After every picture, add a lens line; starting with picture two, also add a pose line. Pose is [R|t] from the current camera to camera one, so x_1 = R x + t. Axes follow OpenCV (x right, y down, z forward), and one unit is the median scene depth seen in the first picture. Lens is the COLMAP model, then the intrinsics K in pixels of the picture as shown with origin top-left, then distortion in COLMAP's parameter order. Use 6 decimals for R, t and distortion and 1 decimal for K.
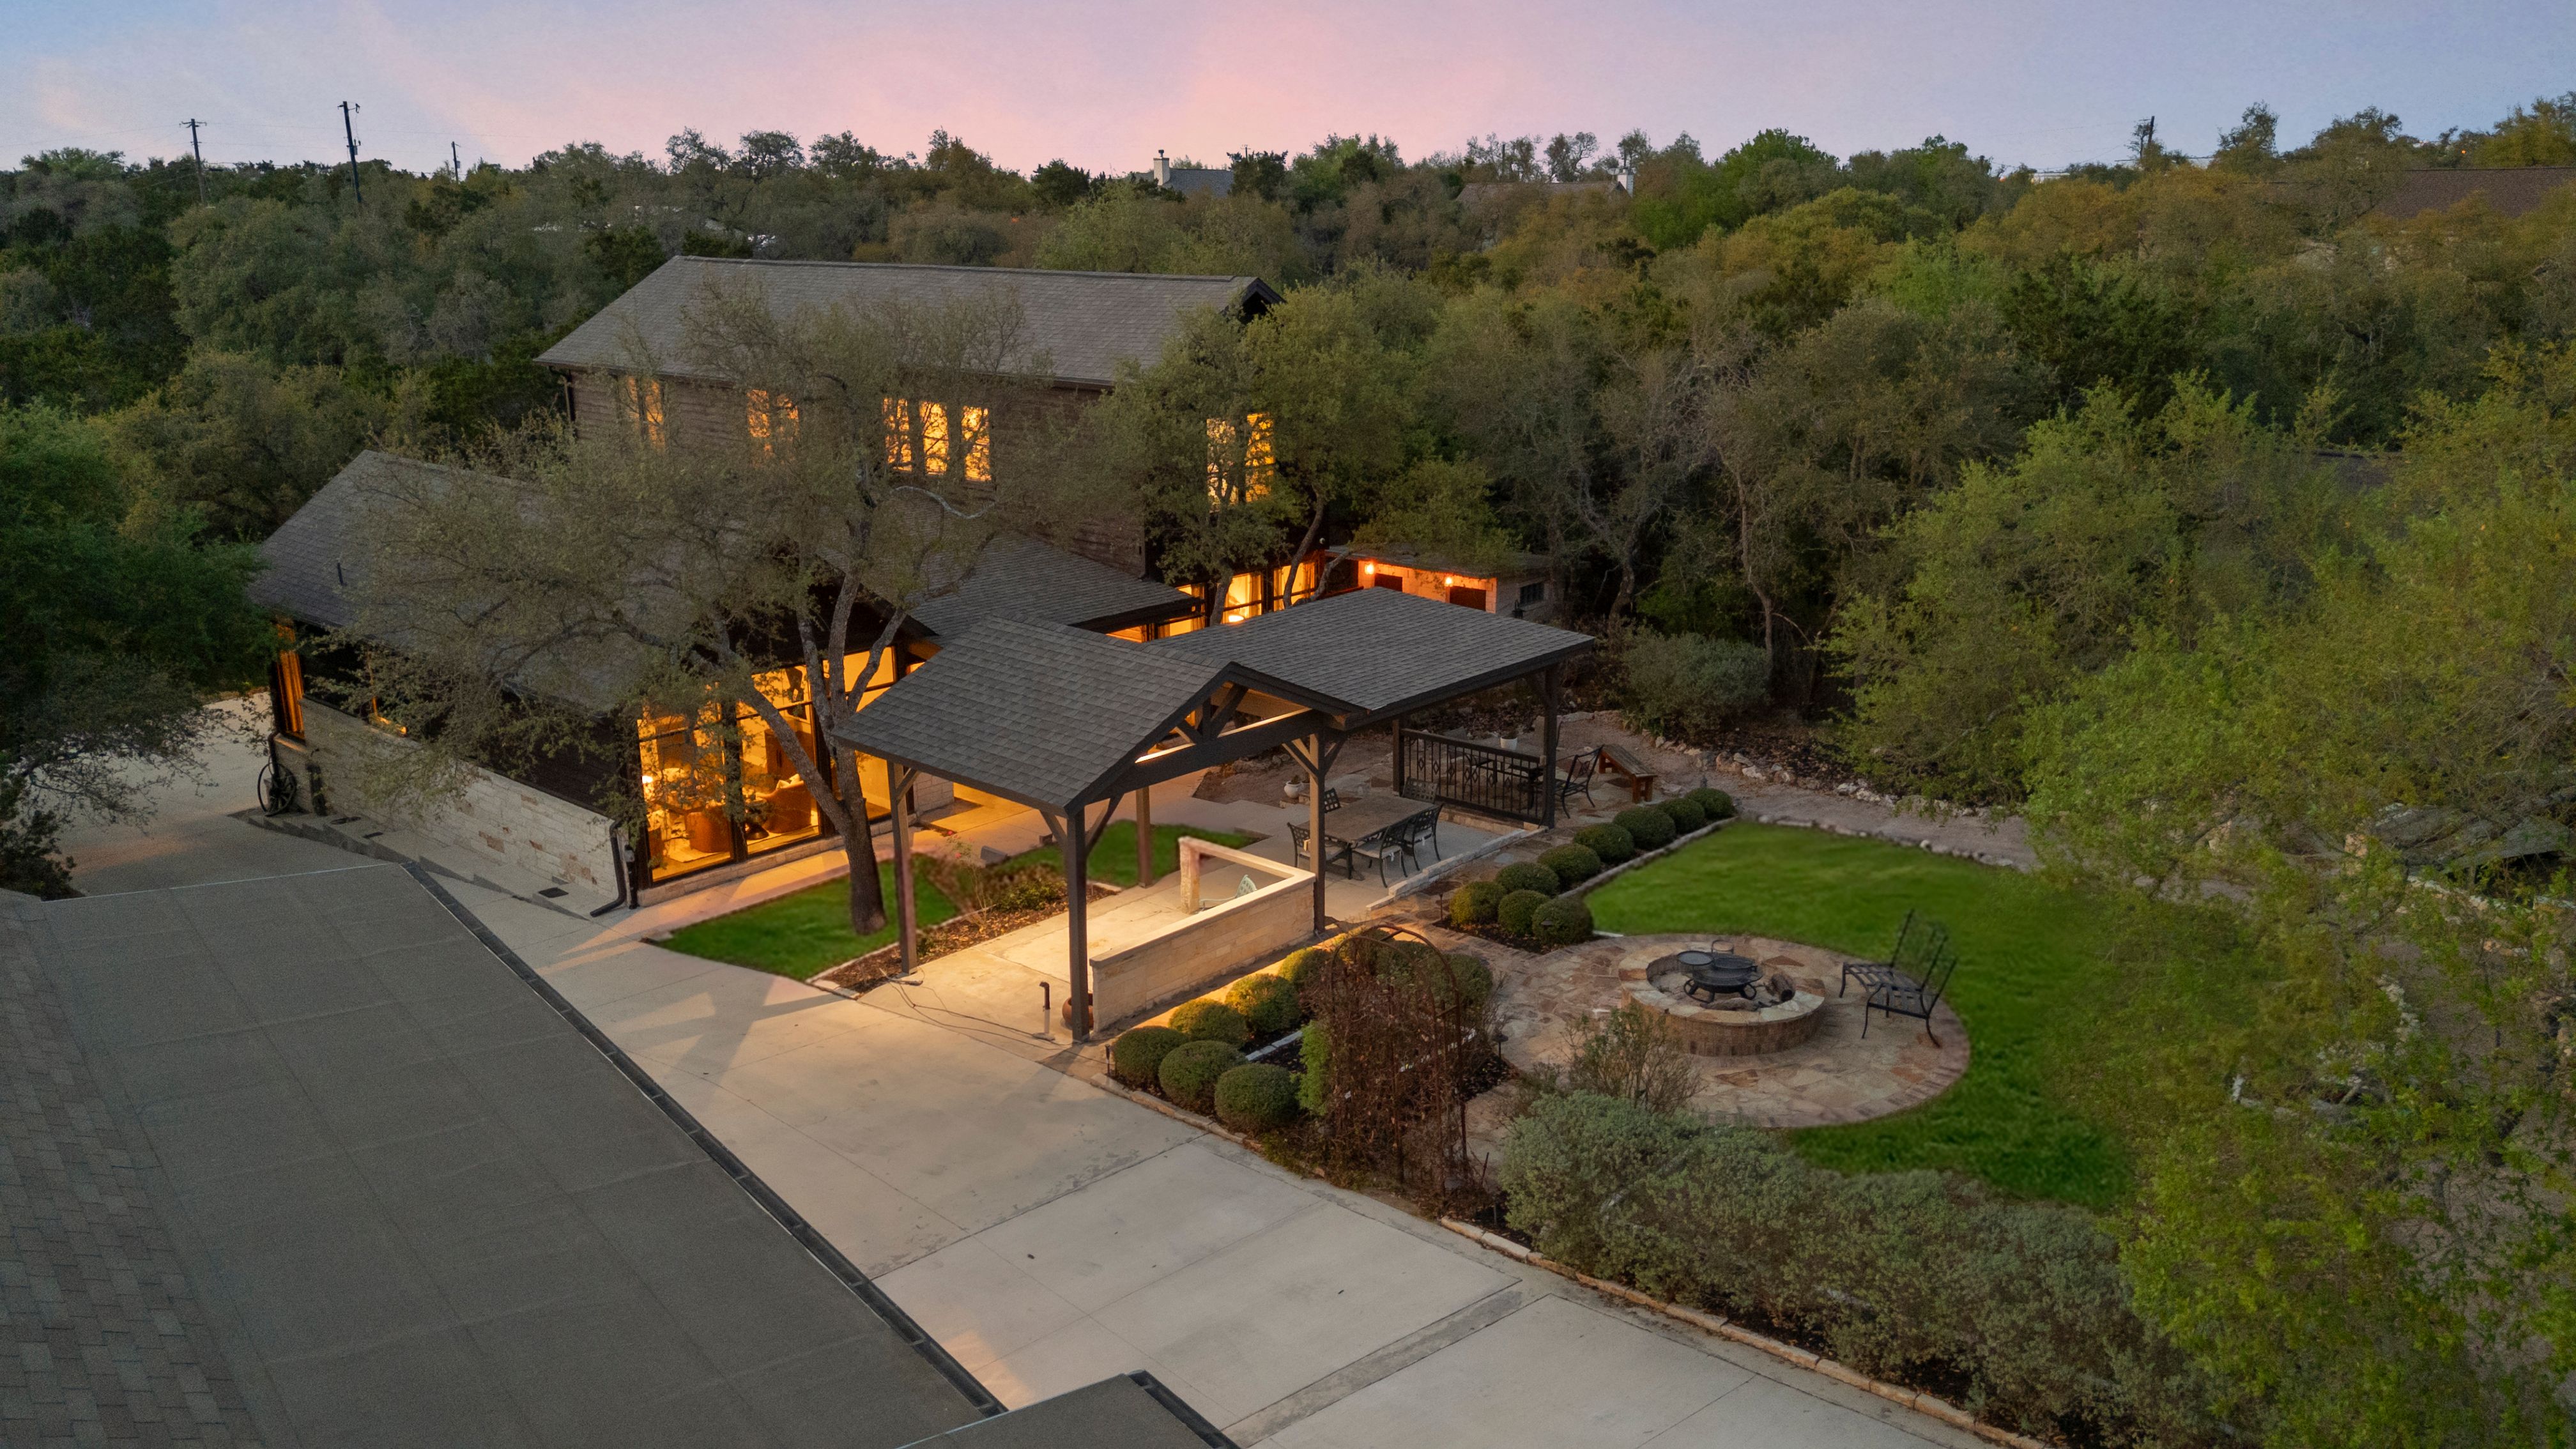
lens RADIAL K [[1880.5, 0, 1288.0], [0, 1880.5, 724.5], [0, 0, 1]] dist [0.057576, -0.054228]
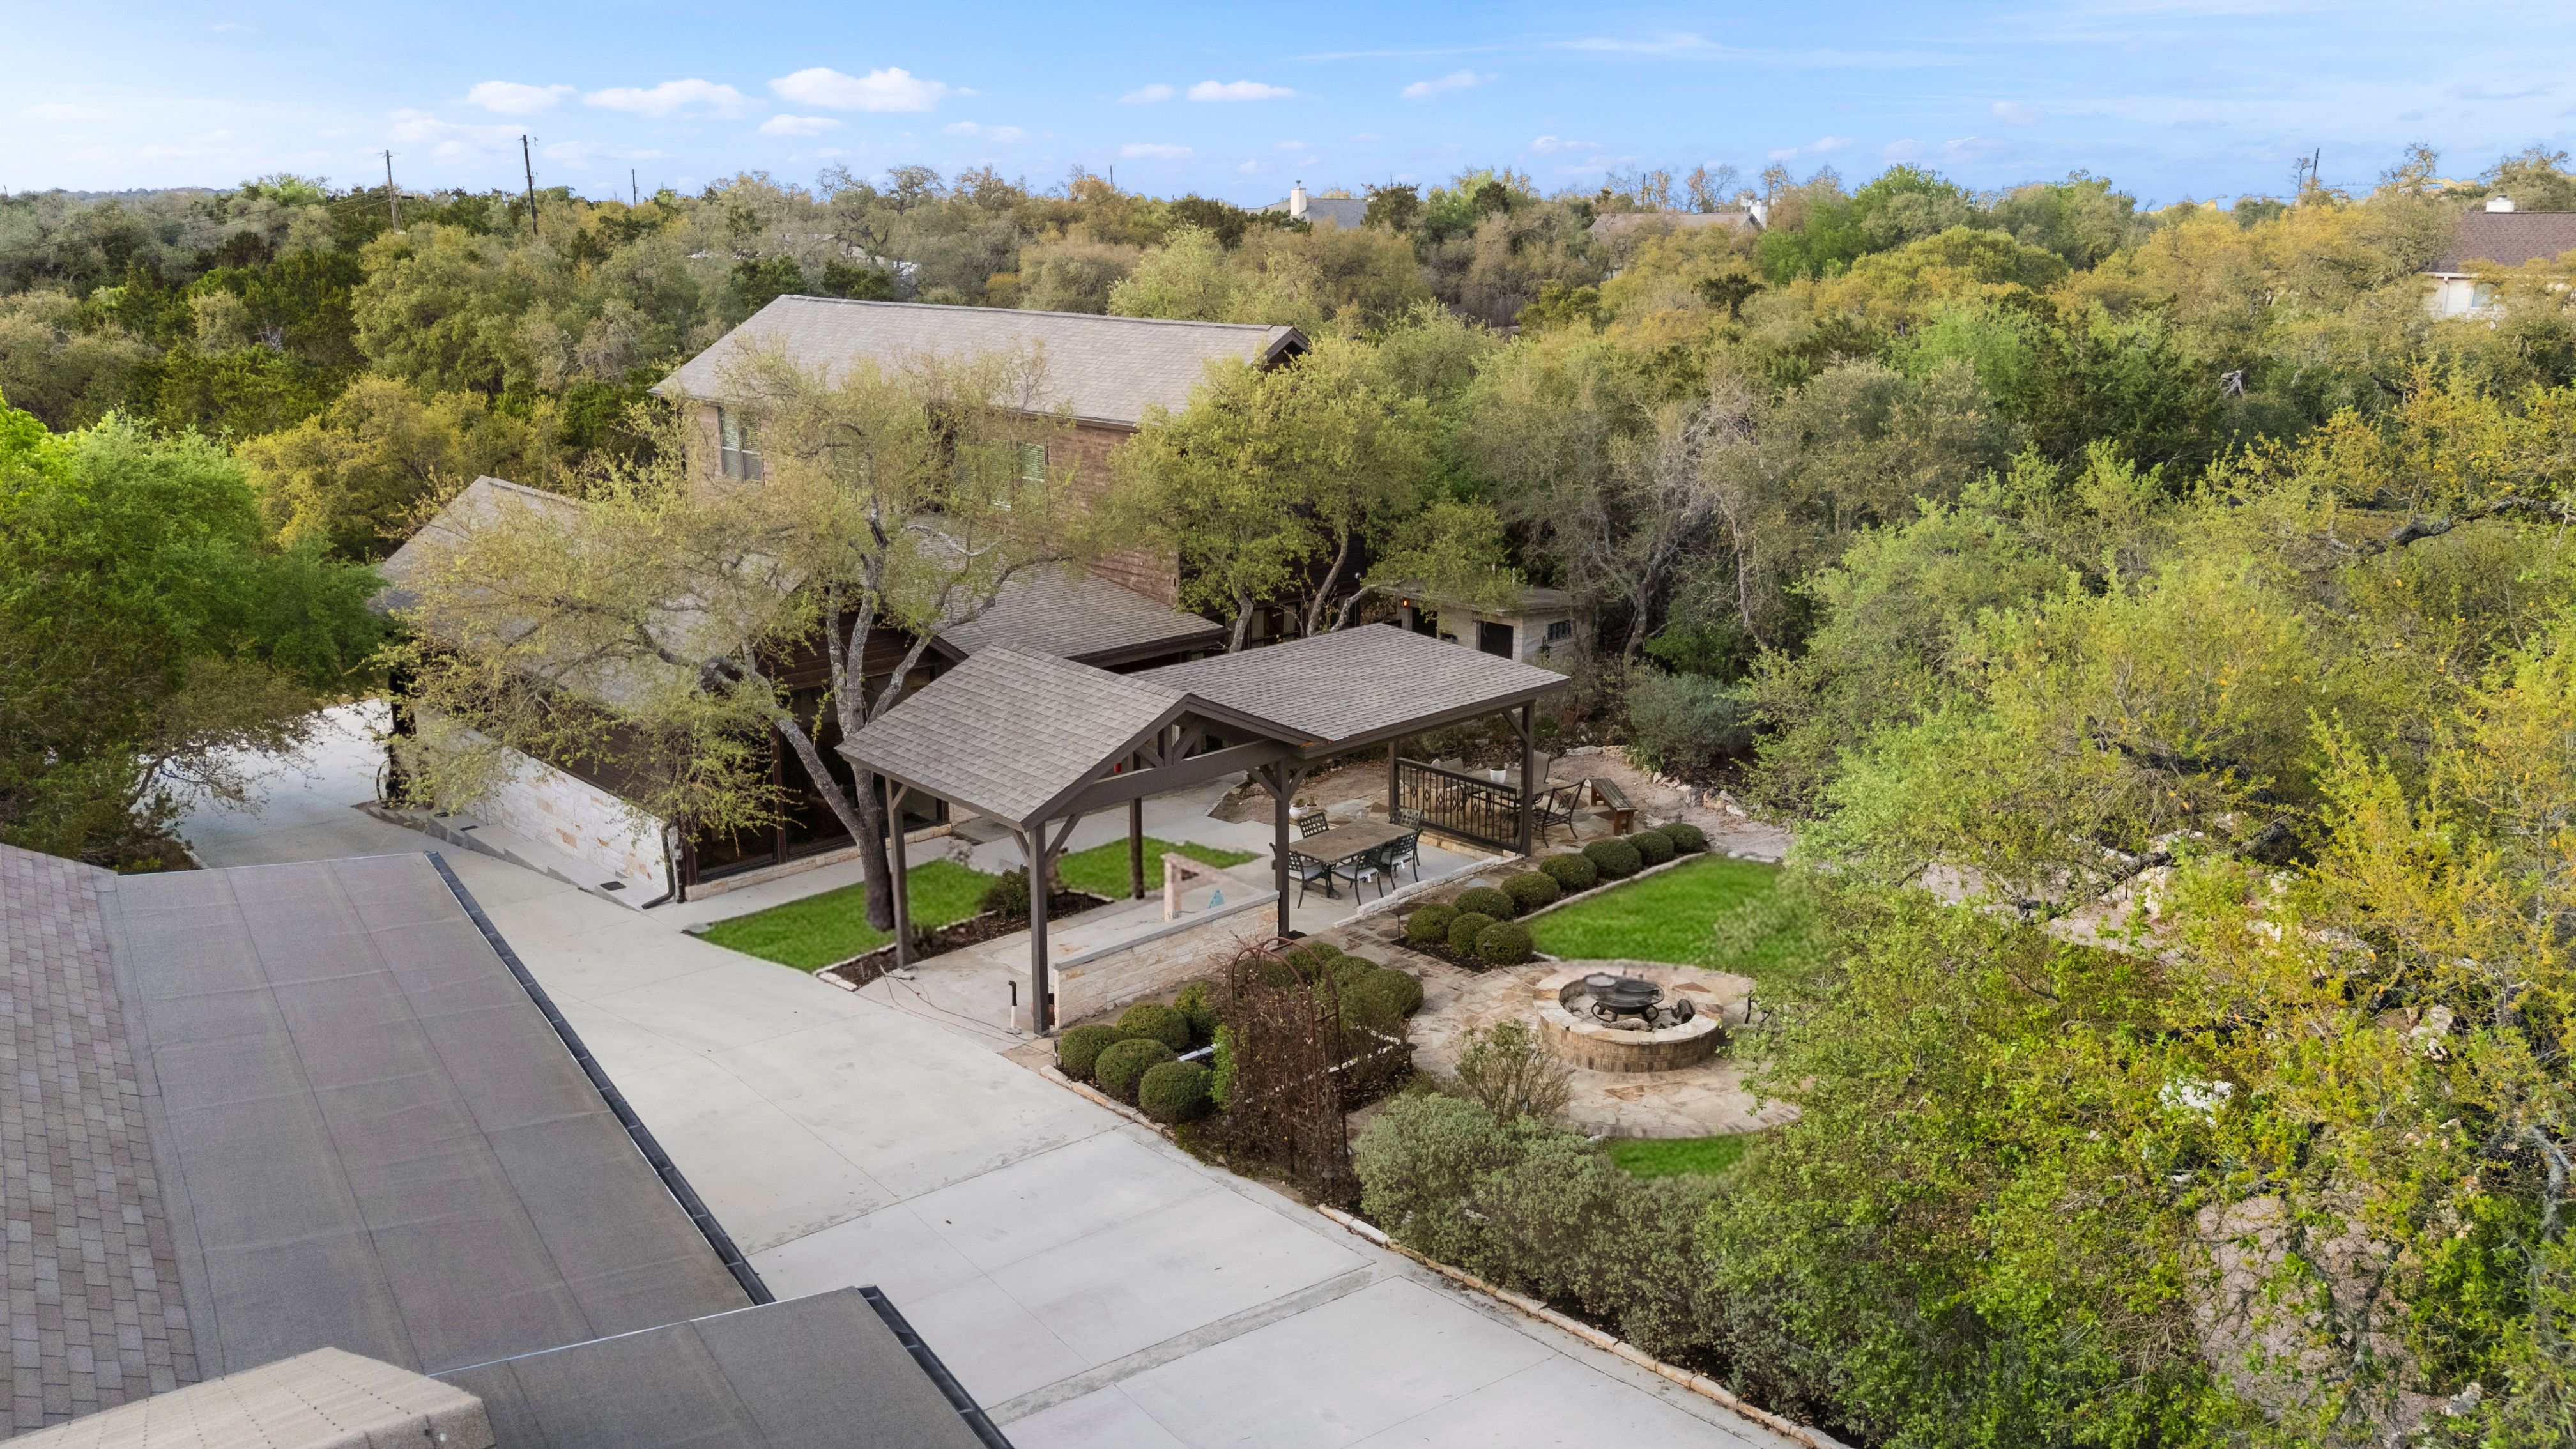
lens RADIAL K [[1880.5, 0, 1288.0], [0, 1880.5, 724.5], [0, 0, 1]] dist [0.057576, -0.054228]
pose [[0.996467, 0.026995, -0.079532, 0.087325], [-0.027838, 0.999567, -0.009519, -0.005025], [0.079240, 0.011699, 0.996787, -0.063213]]
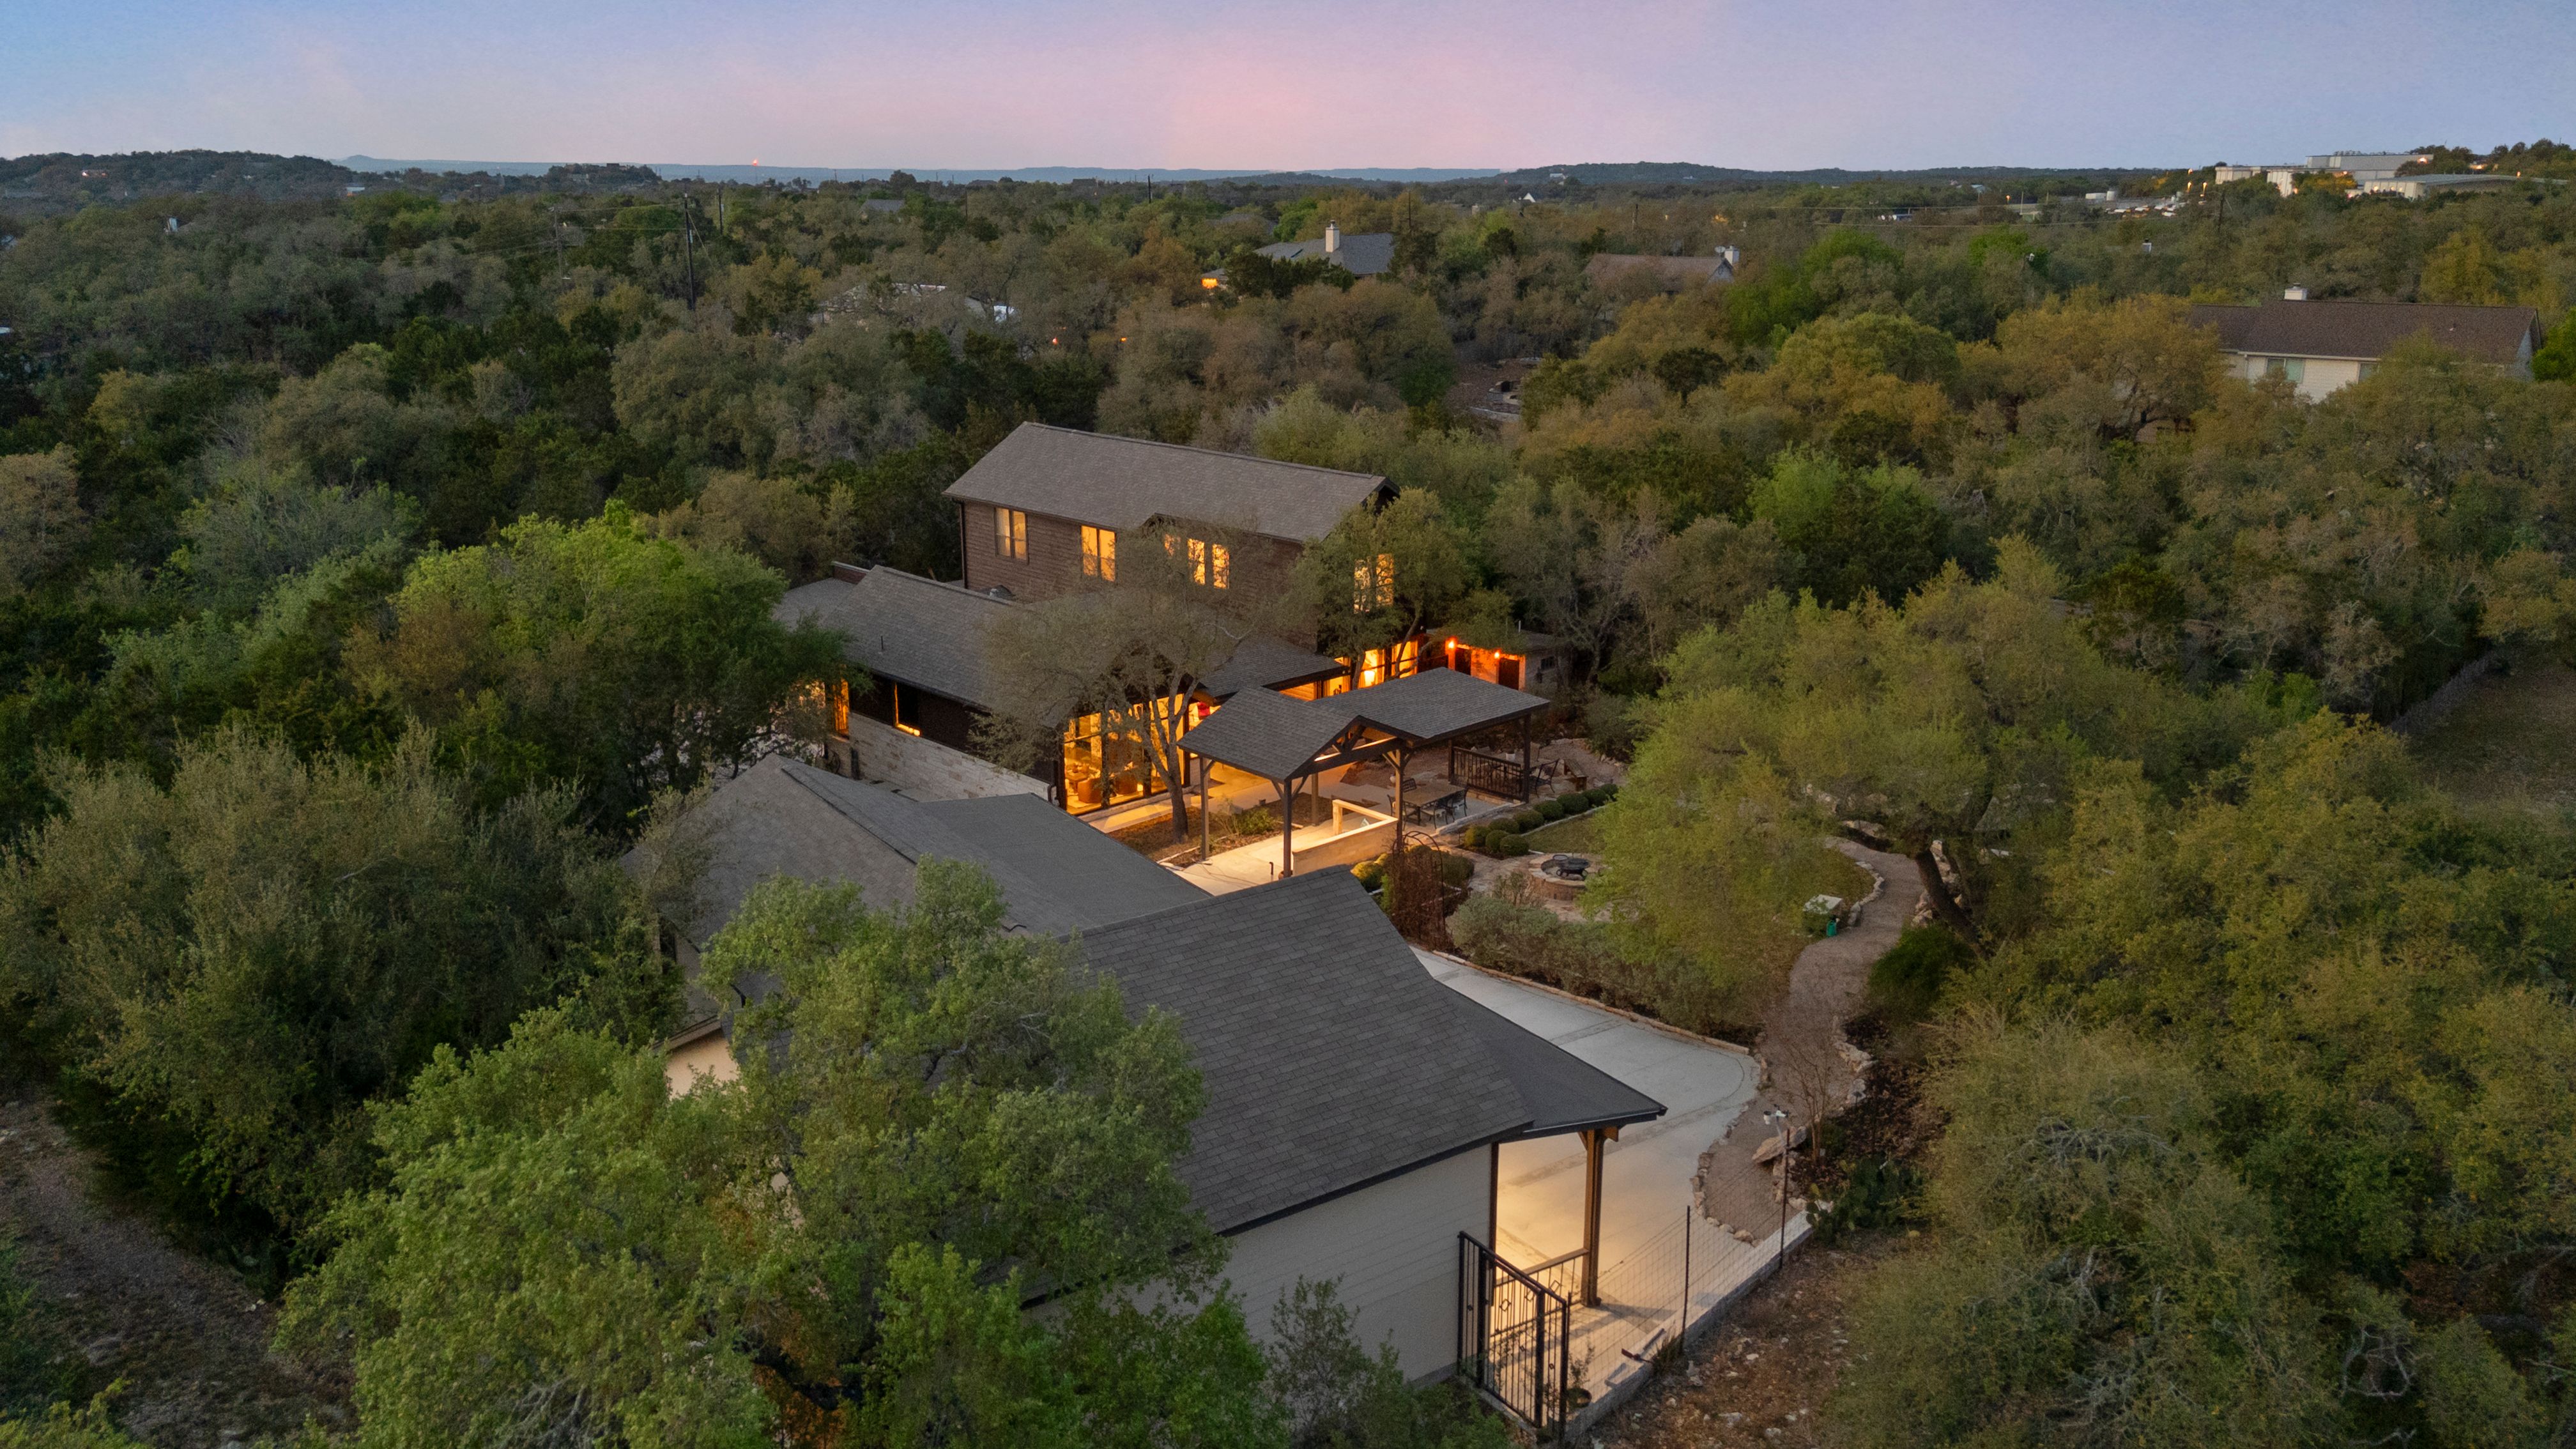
lens RADIAL K [[1880.5, 0, 1288.0], [0, 1880.5, 724.5], [0, 0, 1]] dist [0.057576, -0.054228]
pose [[0.996257, 0.025869, -0.082484, 0.053196], [-0.024880, 0.999606, 0.013000, -0.042703], [0.082788, -0.010899, 0.996508, -0.920563]]
